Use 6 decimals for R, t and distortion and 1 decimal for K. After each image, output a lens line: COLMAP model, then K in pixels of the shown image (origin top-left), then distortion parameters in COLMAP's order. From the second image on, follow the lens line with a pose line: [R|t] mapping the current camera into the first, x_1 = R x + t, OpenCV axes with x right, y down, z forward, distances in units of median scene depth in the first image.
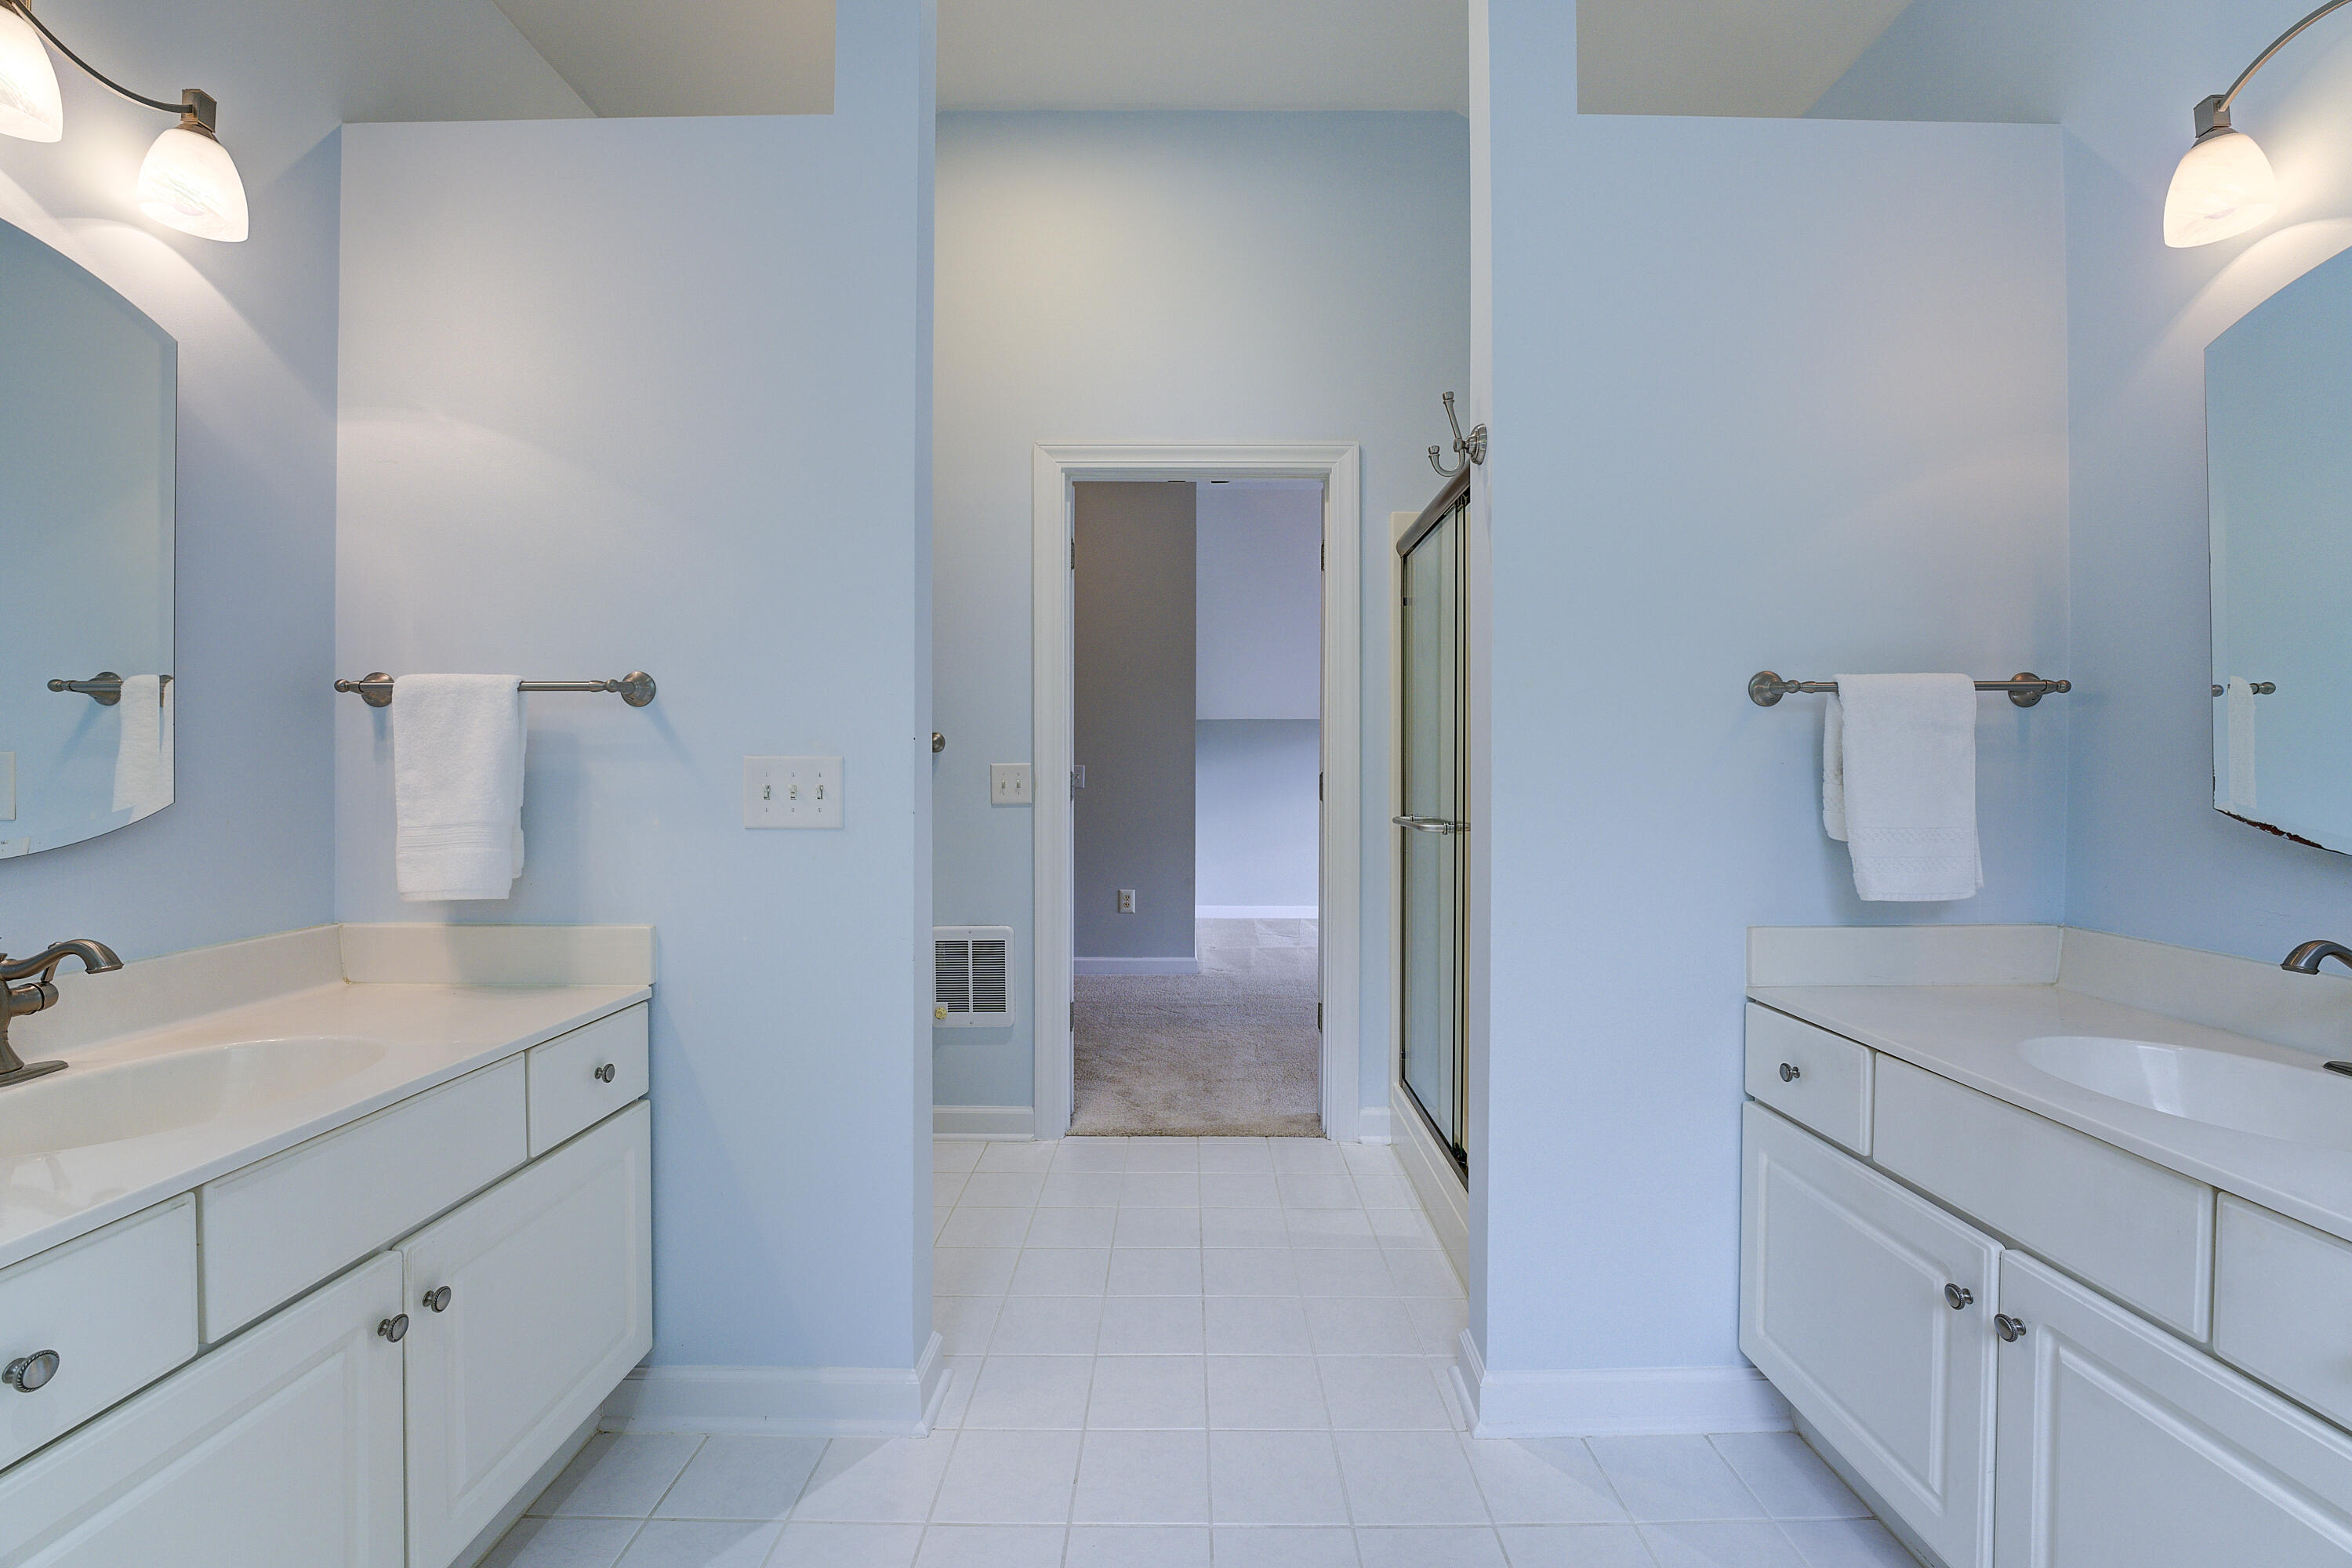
lens RADIAL K [[988.2, 0, 1176.0], [0, 988.2, 784.0], [0, 0, 1]] dist [-0.033635, 0.000670]
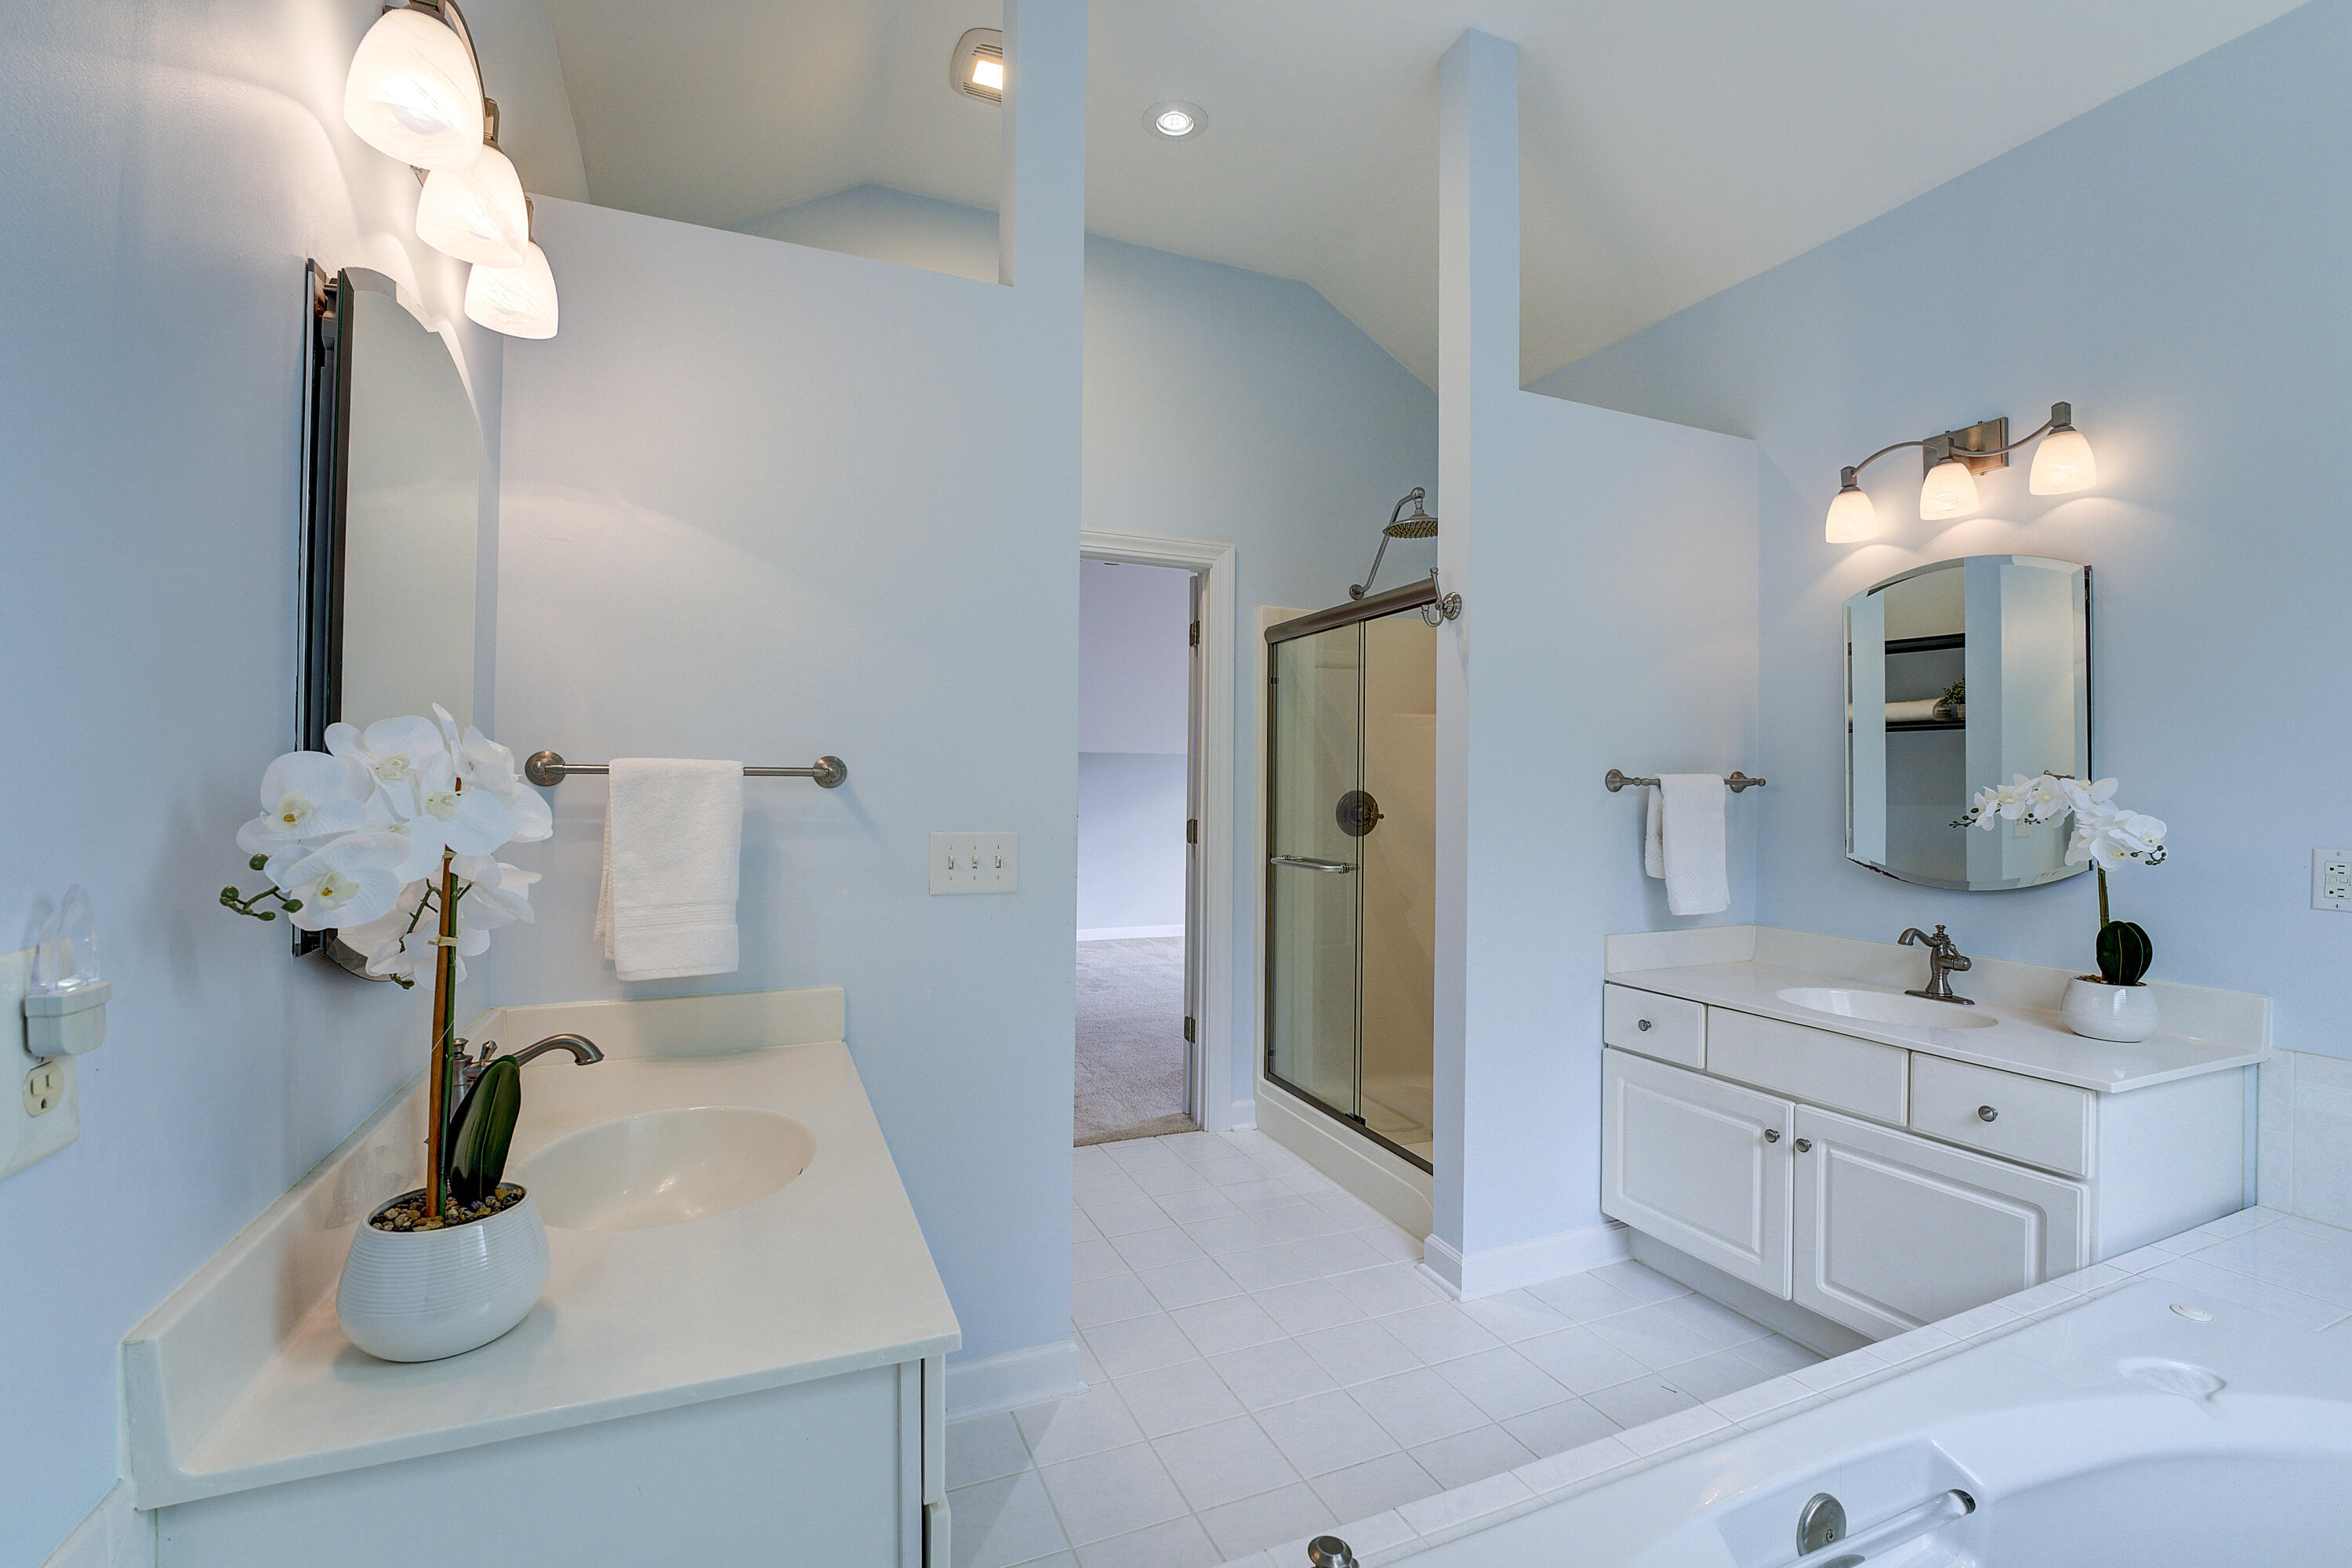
lens RADIAL K [[1025.5, 0, 1176.0], [0, 1025.5, 784.0], [0, 0, 1]] dist [-0.044600, -0.000053]
pose [[0.920385, 0.004794, 0.390984, -0.678219], [0.000747, 0.999901, -0.014018, -0.071130], [-0.391013, 0.013194, 0.920291, -0.218578]]
